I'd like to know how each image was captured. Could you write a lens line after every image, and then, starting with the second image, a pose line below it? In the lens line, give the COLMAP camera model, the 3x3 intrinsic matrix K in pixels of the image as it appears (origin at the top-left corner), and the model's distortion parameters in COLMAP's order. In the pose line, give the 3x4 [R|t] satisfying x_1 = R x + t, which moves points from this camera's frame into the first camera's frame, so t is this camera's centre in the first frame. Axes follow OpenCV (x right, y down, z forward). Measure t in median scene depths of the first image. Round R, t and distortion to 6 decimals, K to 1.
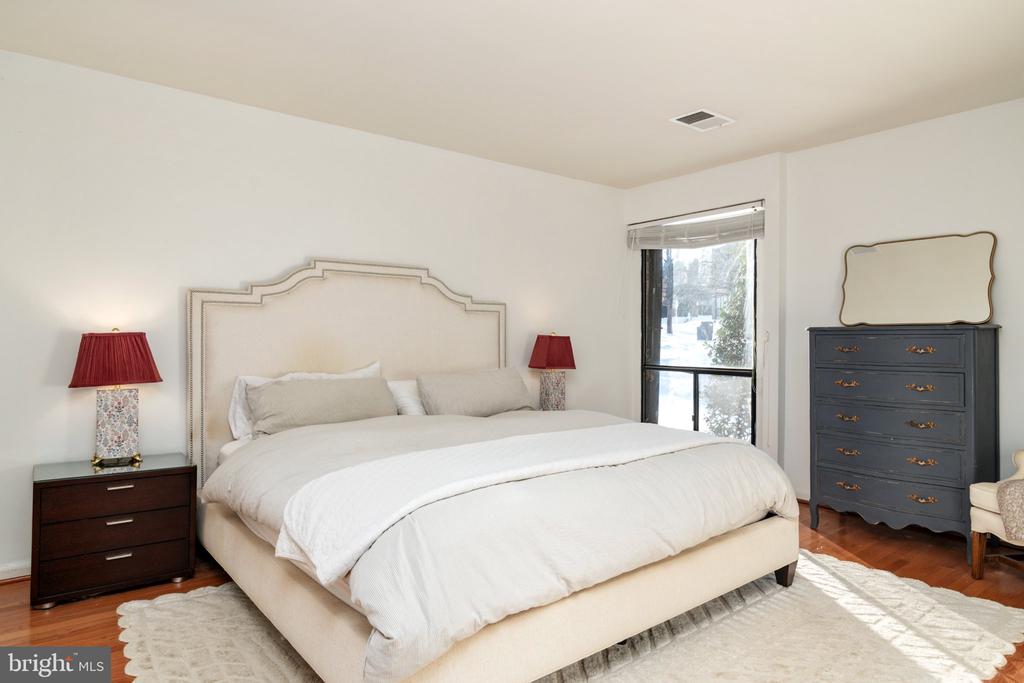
lens RADIAL K [[612.8, 0, 514.8], [0, 612.8, 342.3], [0, 0, 1]] dist [-0.000968, -0.000281]
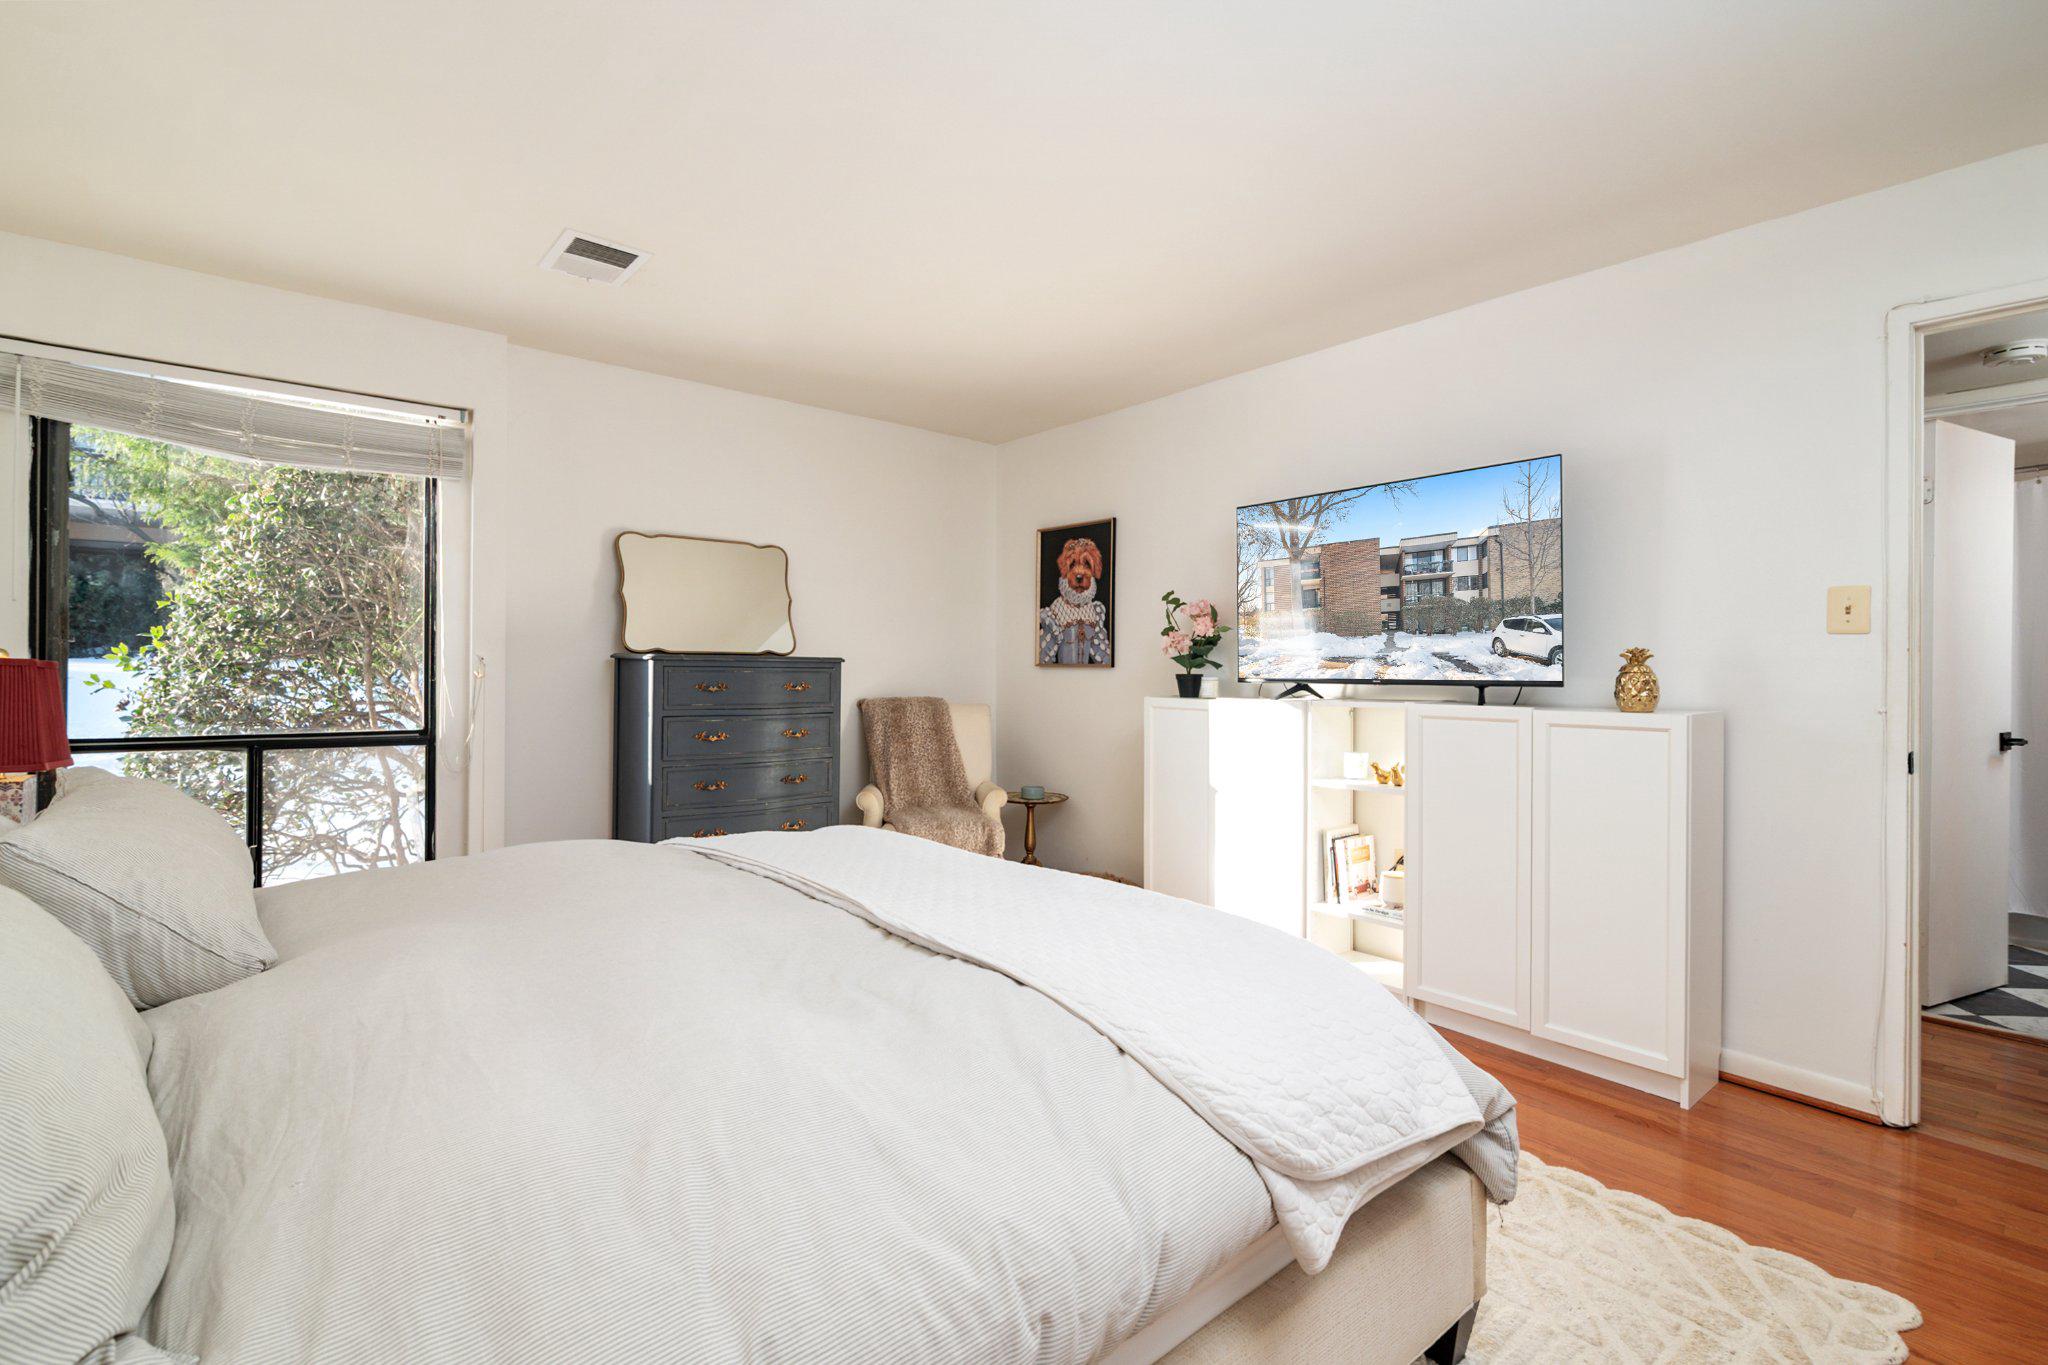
lens RADIAL K [[943.1, 0, 1031.3], [0, 943.1, 668.1], [0, 0, 1]] dist [0.002050, 0.000100]
pose [[-0.006663, 0.007404, 0.999950, -0.414687], [-0.001010, 0.999972, -0.007411, -0.002325], [-0.999977, -0.001059, -0.006655, 0.506515]]
